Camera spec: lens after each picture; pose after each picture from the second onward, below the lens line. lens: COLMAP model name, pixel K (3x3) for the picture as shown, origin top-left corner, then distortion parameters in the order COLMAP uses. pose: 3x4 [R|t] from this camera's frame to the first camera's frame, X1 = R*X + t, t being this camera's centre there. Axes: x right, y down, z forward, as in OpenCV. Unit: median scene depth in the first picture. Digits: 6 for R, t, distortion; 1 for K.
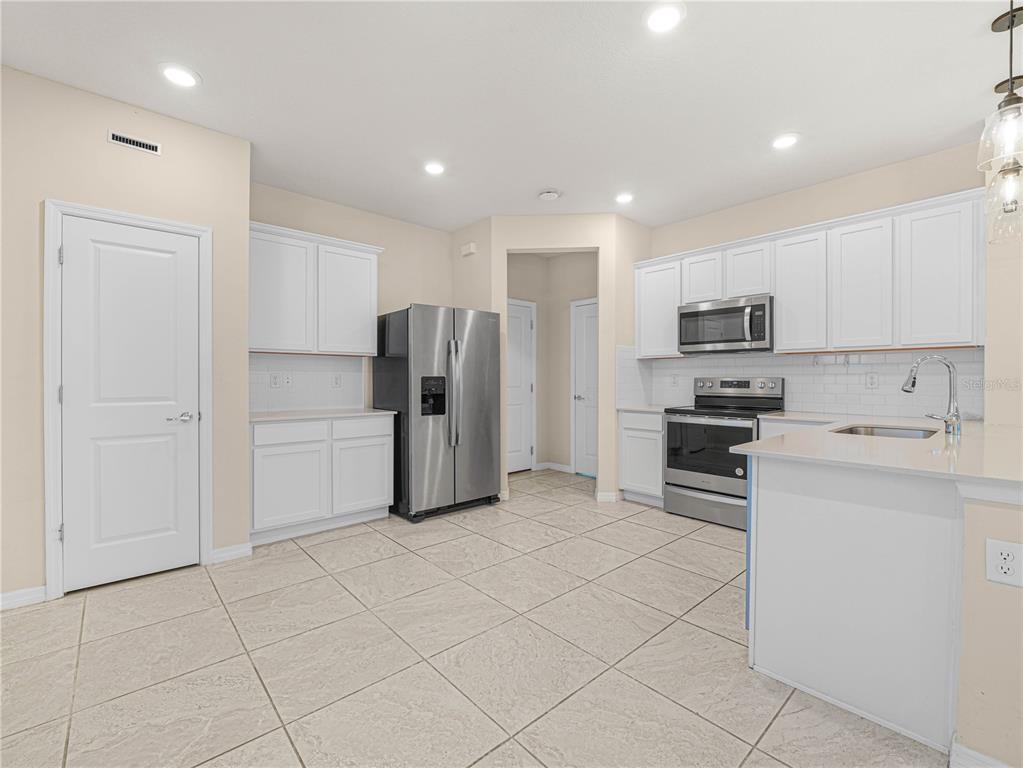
lens RADIAL K [[449.0, 0, 514.5], [0, 449.0, 383.4], [0, 0, 1]] dist [-0.008305, 0.000044]
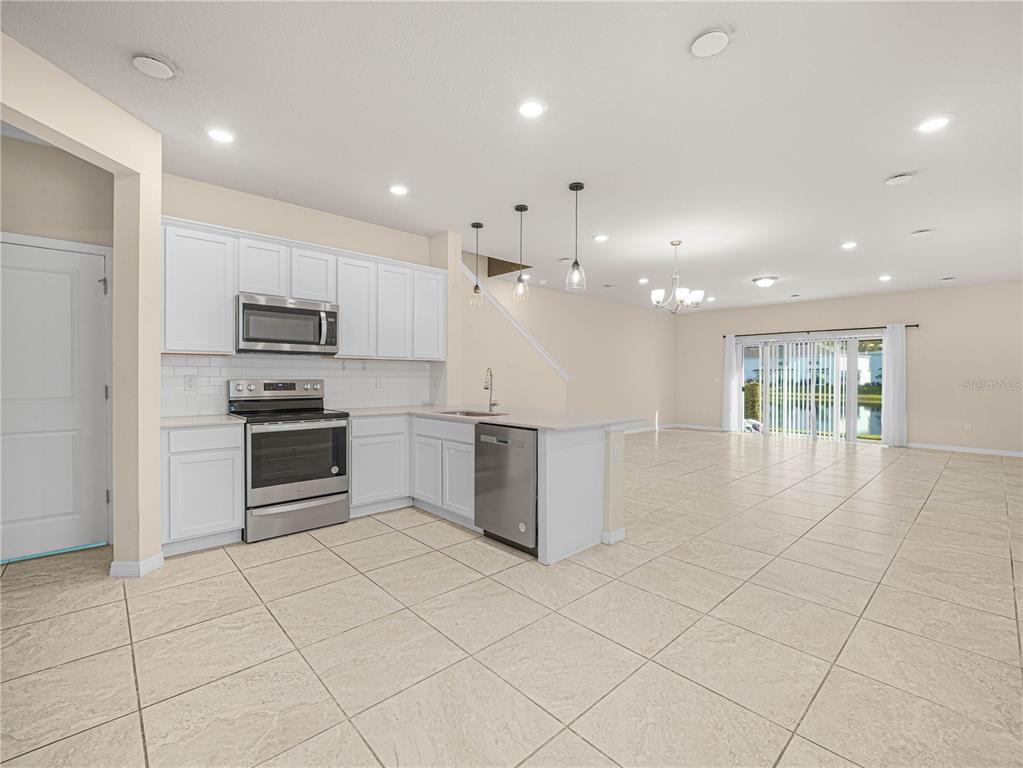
lens RADIAL K [[449.0, 0, 510.7], [0, 449.0, 383.5], [0, 0, 1]] dist [-0.008305, 0.000044]
pose [[-0.014117, -0.012986, 0.999816, -0.540464], [0.006387, 0.999894, 0.013077, -0.015458], [-0.999880, 0.006570, -0.014033, 0.590246]]
